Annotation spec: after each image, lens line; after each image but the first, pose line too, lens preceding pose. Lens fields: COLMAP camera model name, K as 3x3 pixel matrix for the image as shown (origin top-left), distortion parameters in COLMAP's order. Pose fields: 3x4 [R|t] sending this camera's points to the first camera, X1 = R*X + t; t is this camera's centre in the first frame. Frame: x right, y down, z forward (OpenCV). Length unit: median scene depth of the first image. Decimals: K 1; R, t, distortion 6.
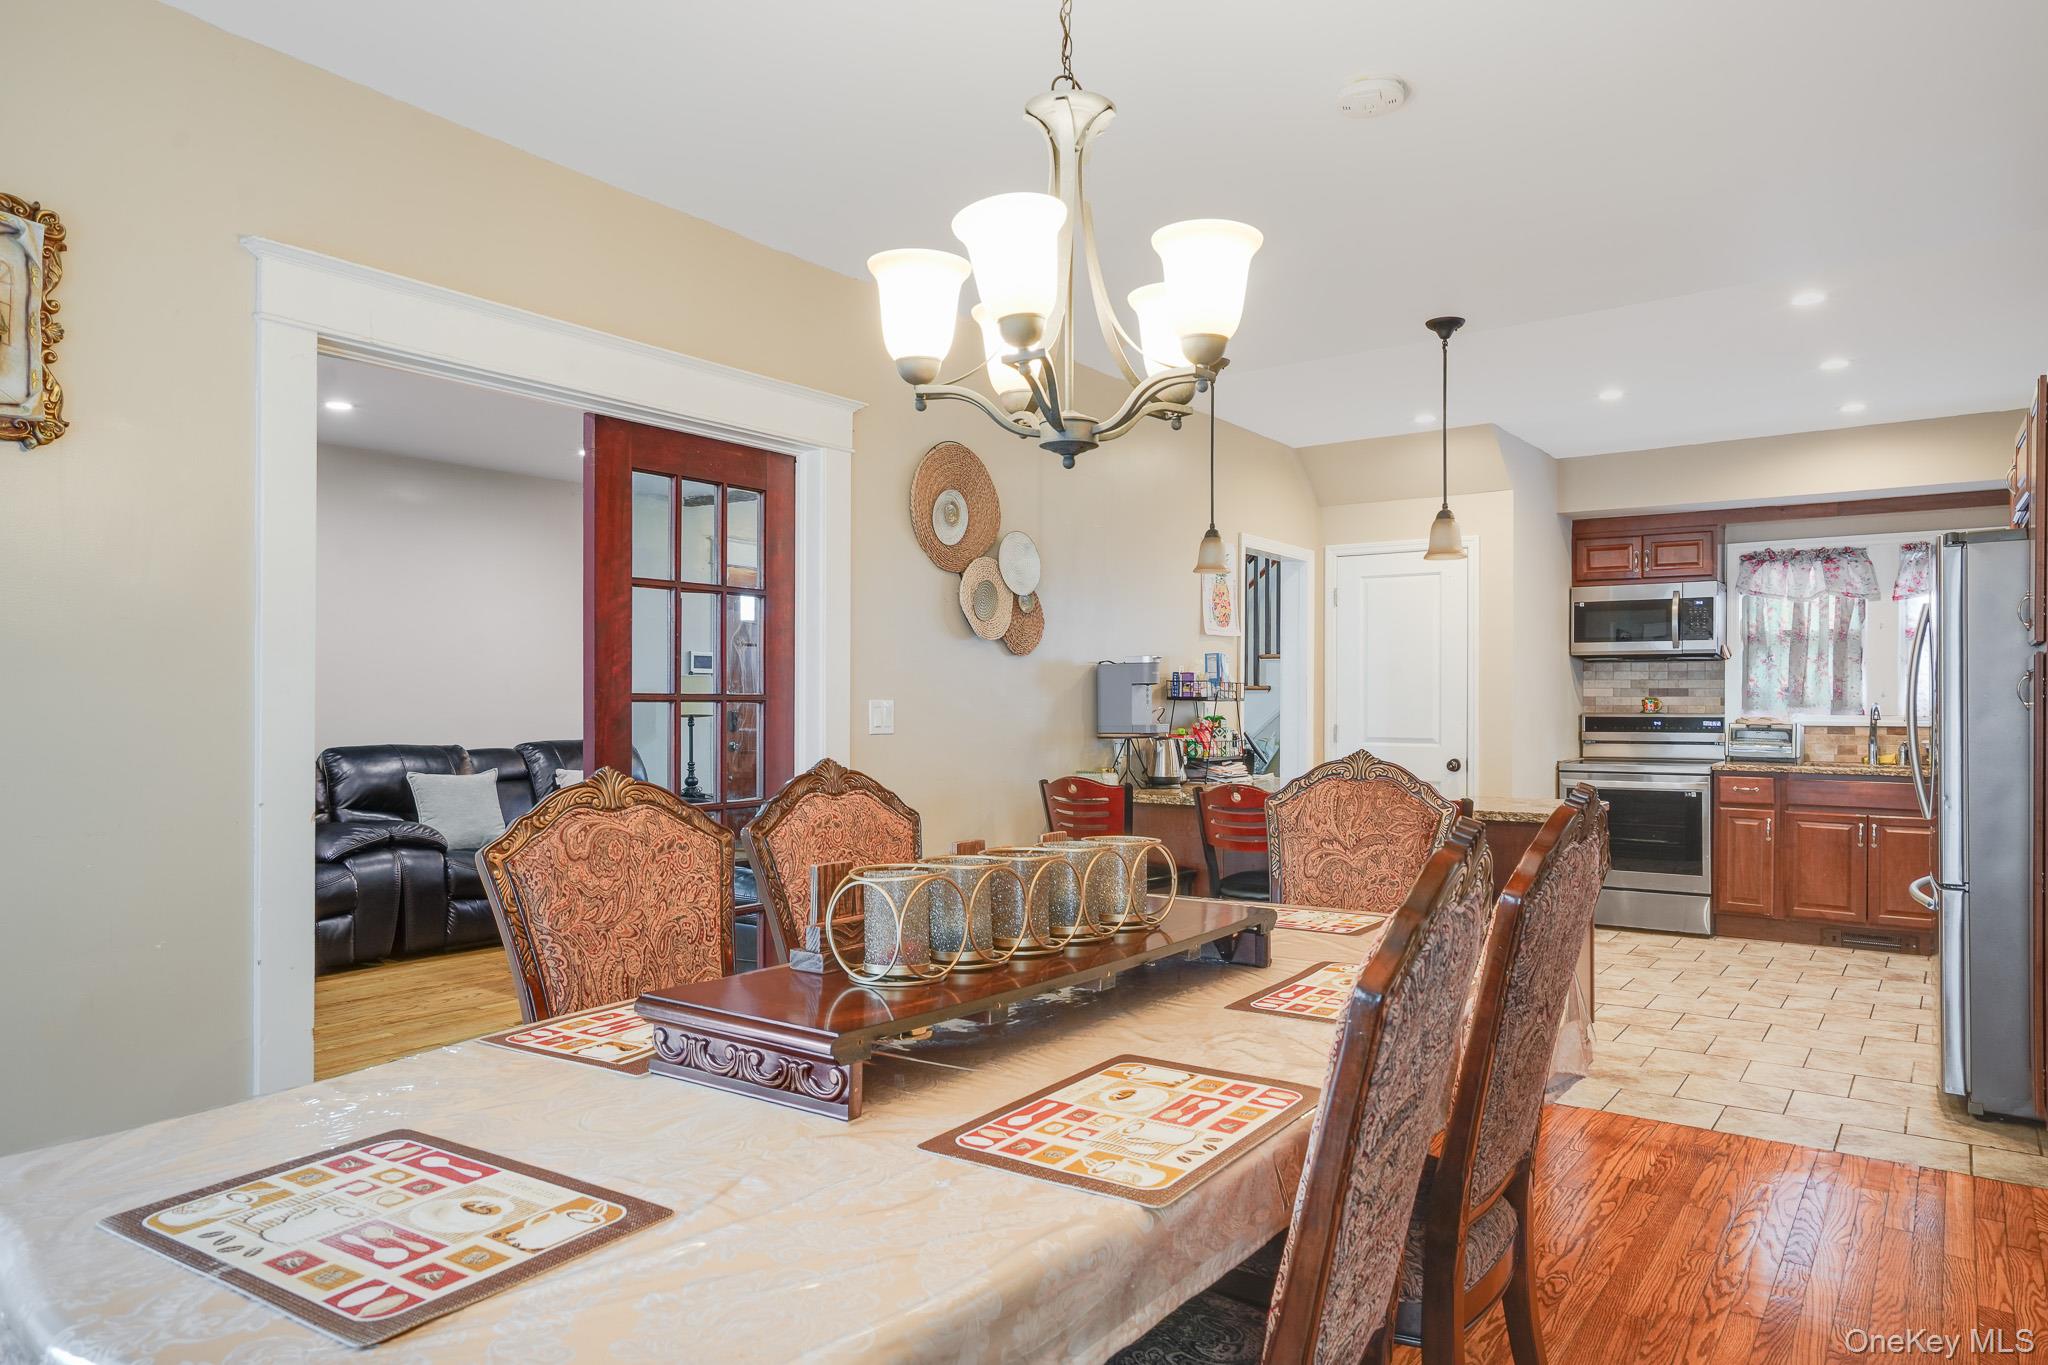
lens RADIAL K [[1289.7, 0, 1028.4], [0, 1289.7, 711.8], [0, 0, 1]] dist [0.004061, 0.002848]
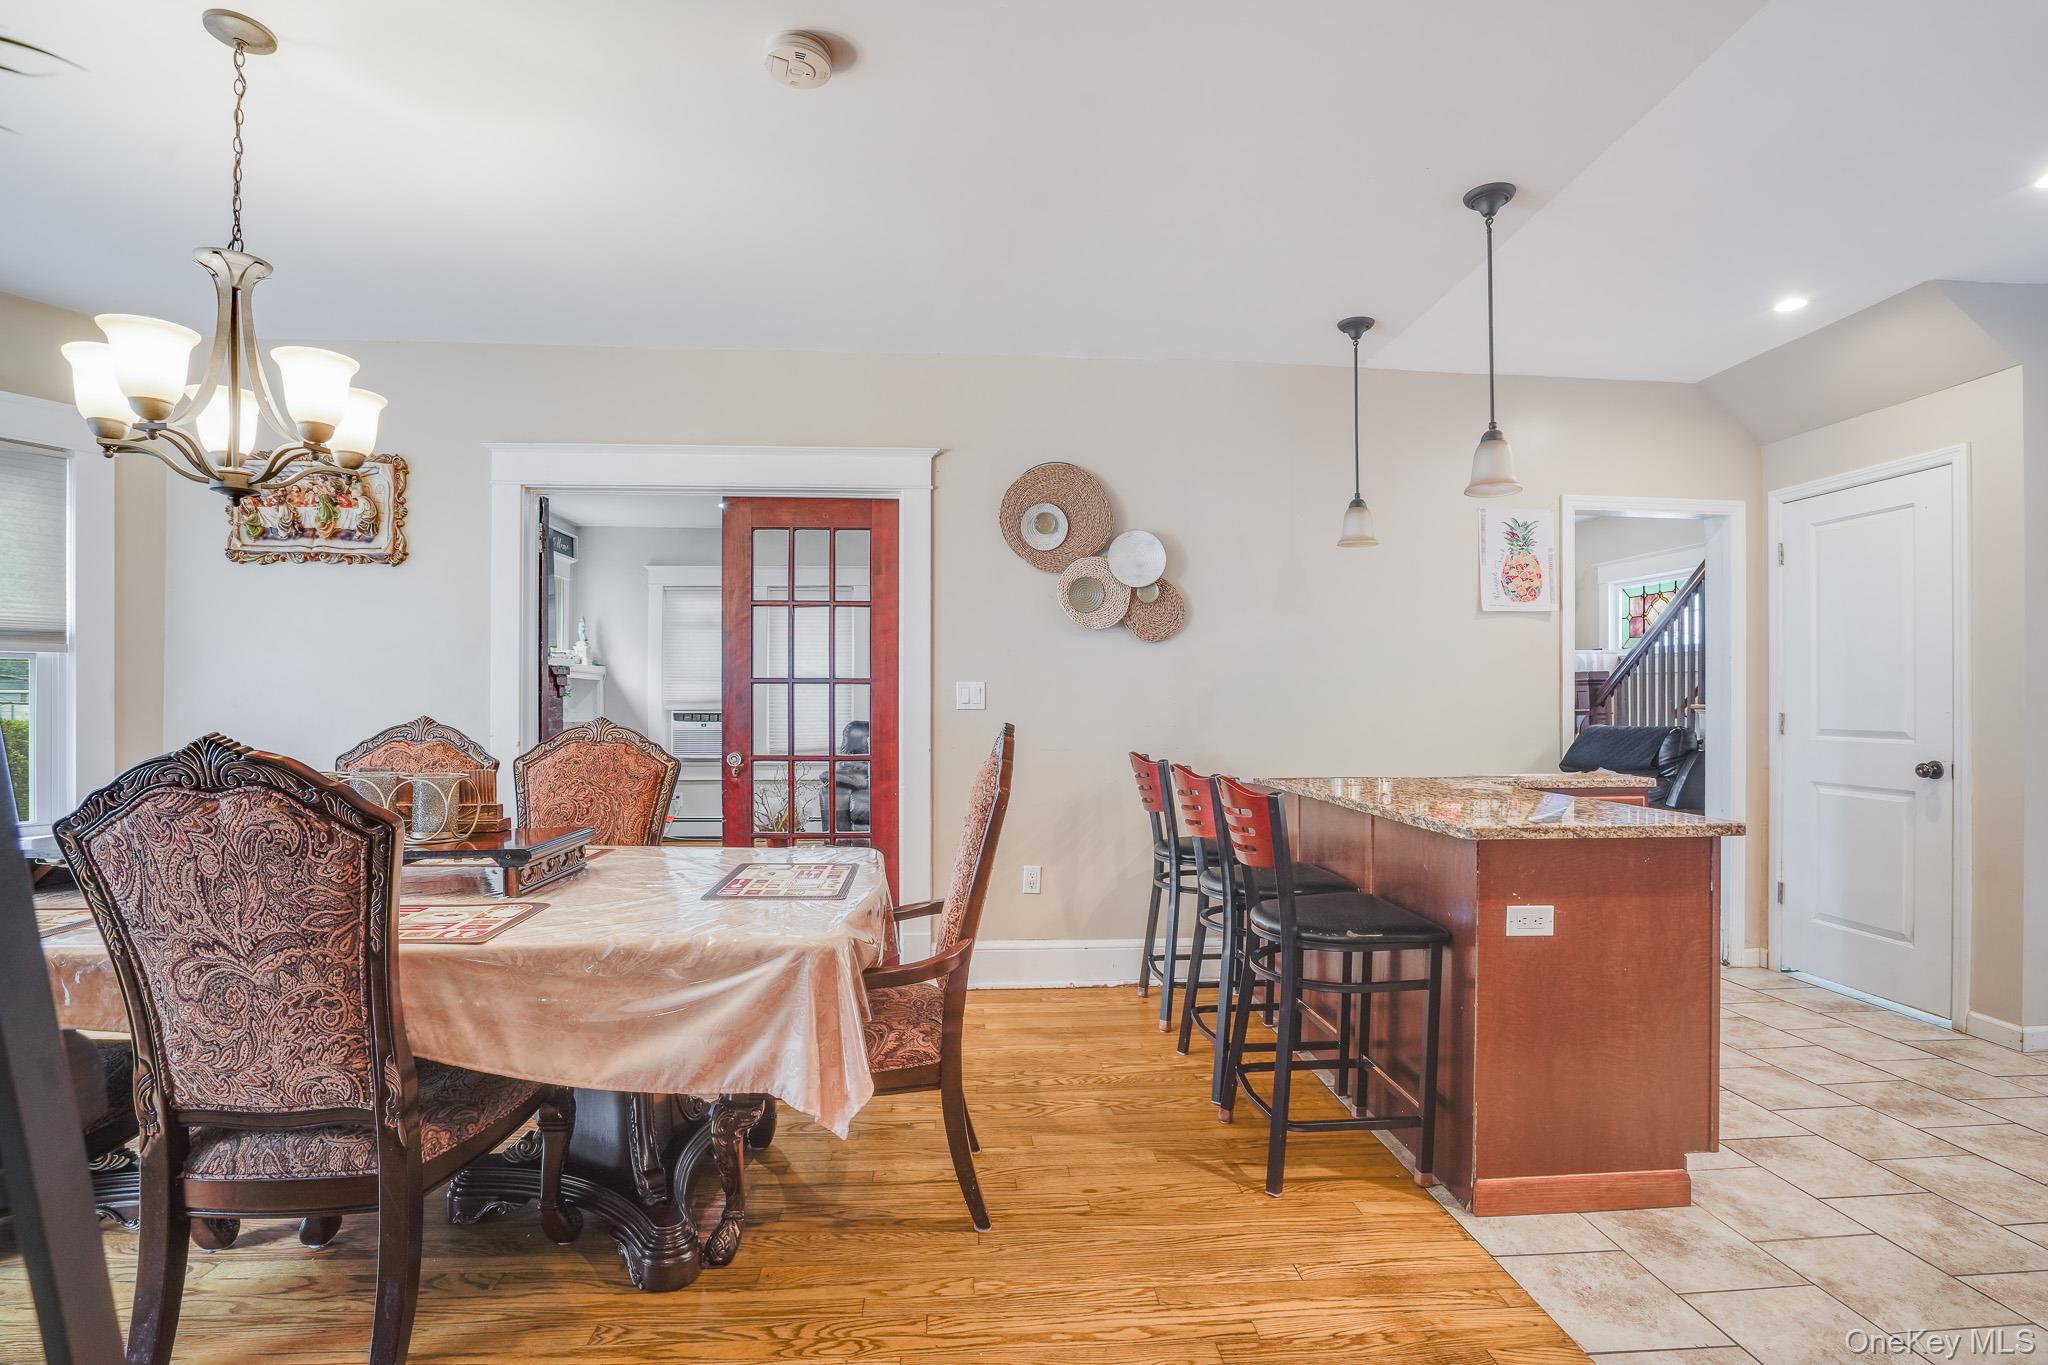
lens RADIAL K [[944.7, 0, 1024.0], [0, 944.7, 682.5], [0, 0, 1]] dist [-0.055137, 0.020438]
pose [[0.635839, -0.012886, -0.771714, 0.390075], [-0.007387, 0.999713, -0.022779, 0.007085], [0.771787, 0.020184, 0.635561, 0.290537]]
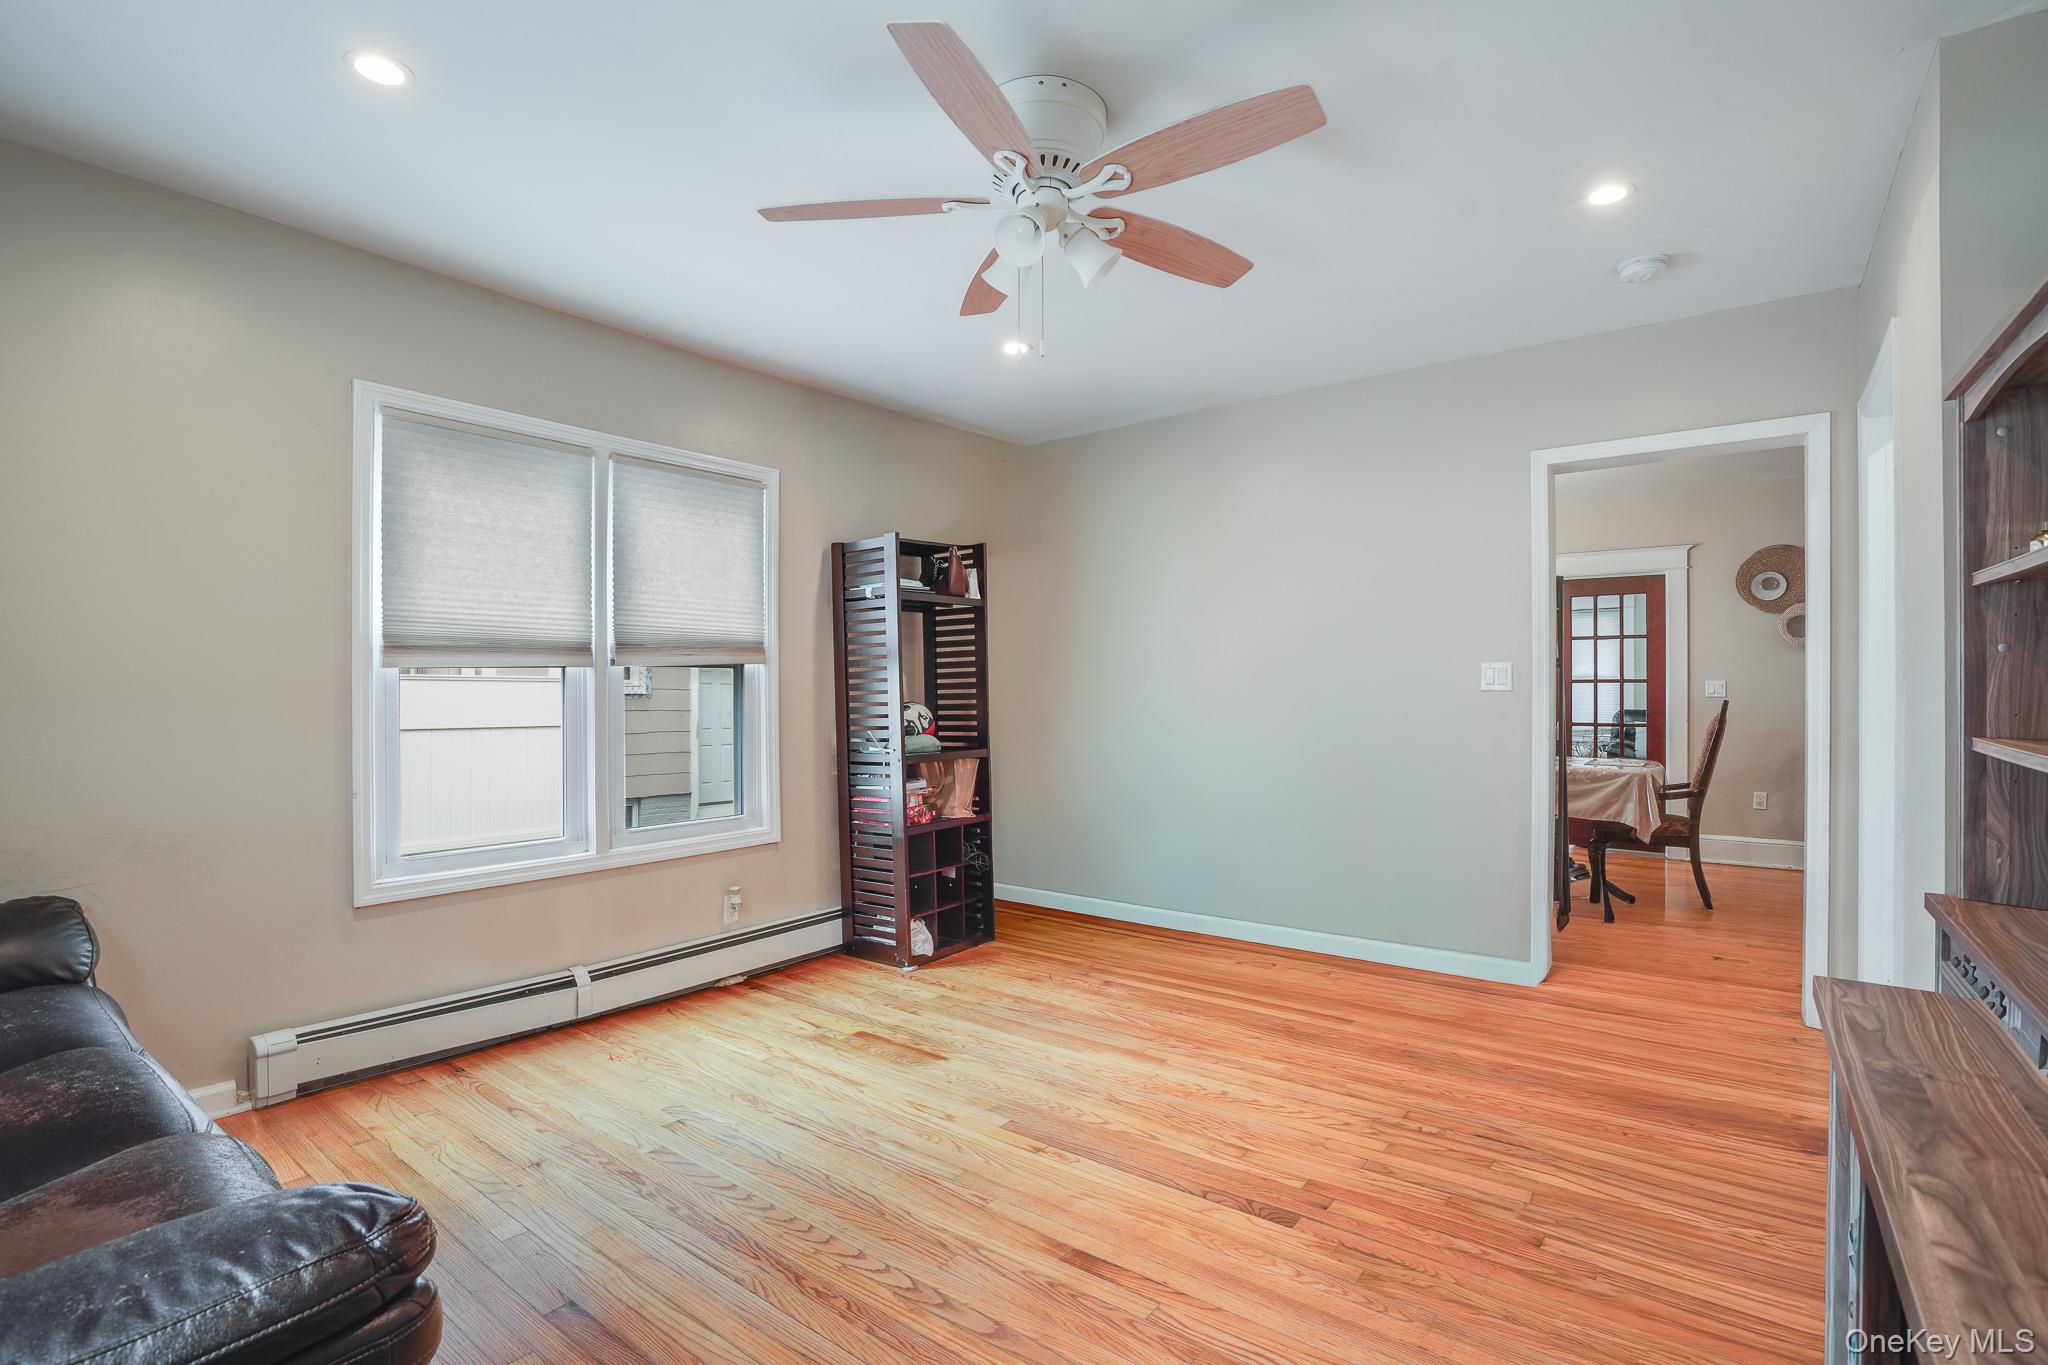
lens RADIAL K [[944.7, 0, 1024.0], [0, 944.7, 682.5], [0, 0, 1]] dist [-0.055137, 0.020438]
pose [[-0.043117, -0.005106, -0.999057, 0.898134], [-0.008166, 0.999955, -0.004758, 0.005801], [0.999037, 0.007953, -0.043157, -0.035676]]
